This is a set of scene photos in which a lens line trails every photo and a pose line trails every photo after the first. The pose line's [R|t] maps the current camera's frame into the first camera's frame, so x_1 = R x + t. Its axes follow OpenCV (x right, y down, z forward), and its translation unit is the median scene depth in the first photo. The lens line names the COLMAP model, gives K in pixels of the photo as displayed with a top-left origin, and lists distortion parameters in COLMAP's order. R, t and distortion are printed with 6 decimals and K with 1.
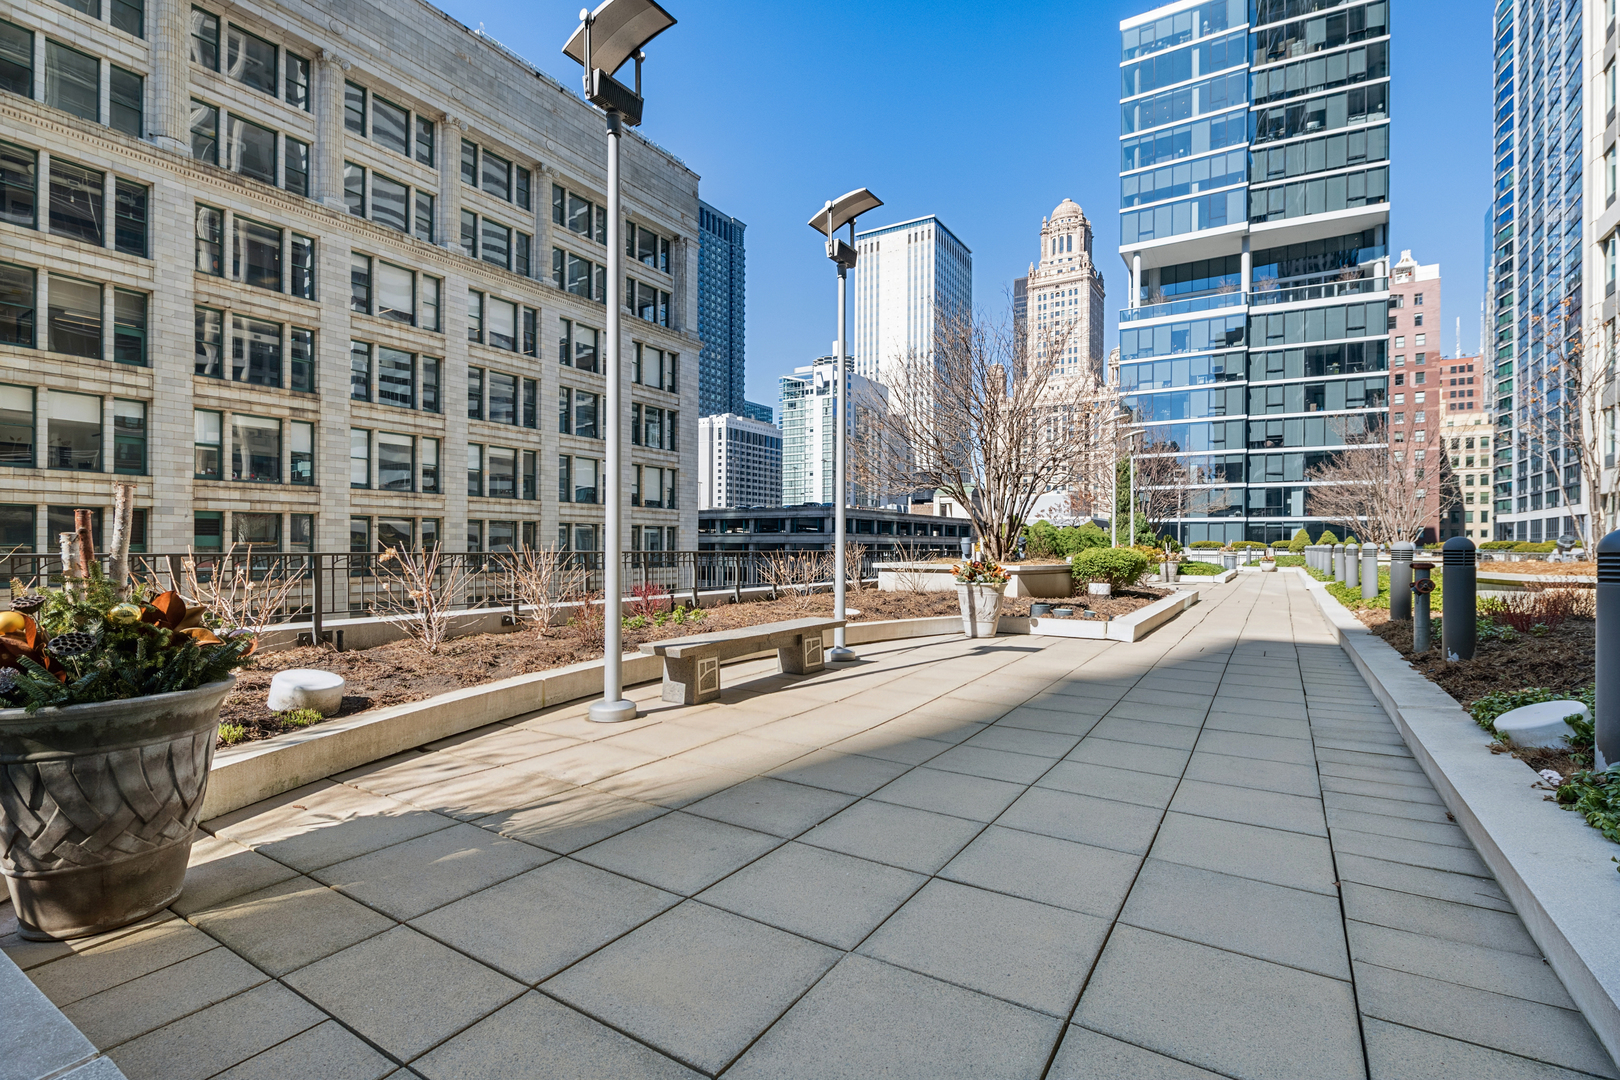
lens RADIAL K [[760.8, 0, 808.9], [0, 760.8, 538.9], [0, 0, 1]] dist [-0.001531, -0.000102]
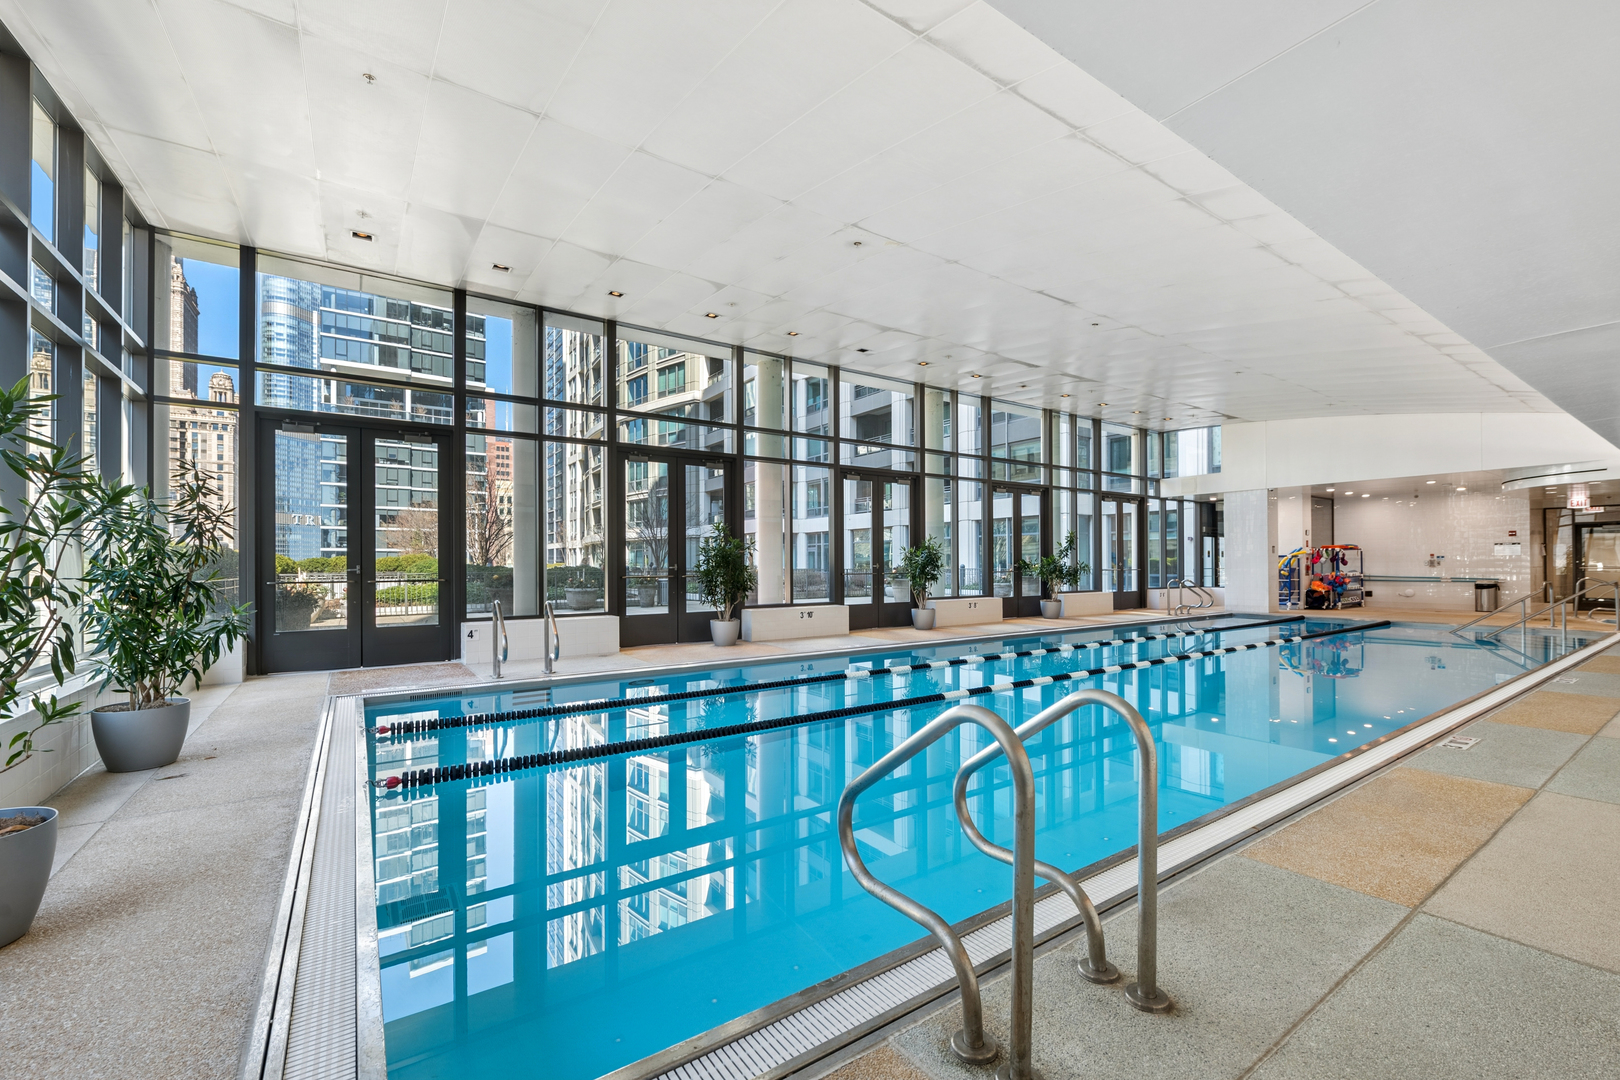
lens RADIAL K [[649.5, 0, 806.9], [0, 649.5, 553.1], [0, 0, 1]] dist [0.001915, 0.000101]
pose [[0.403630, 0.007600, 0.914891, -0.362545], [0.000687, 0.999963, -0.008609, -0.004135], [-0.914922, 0.004103, 0.403609, -0.357408]]
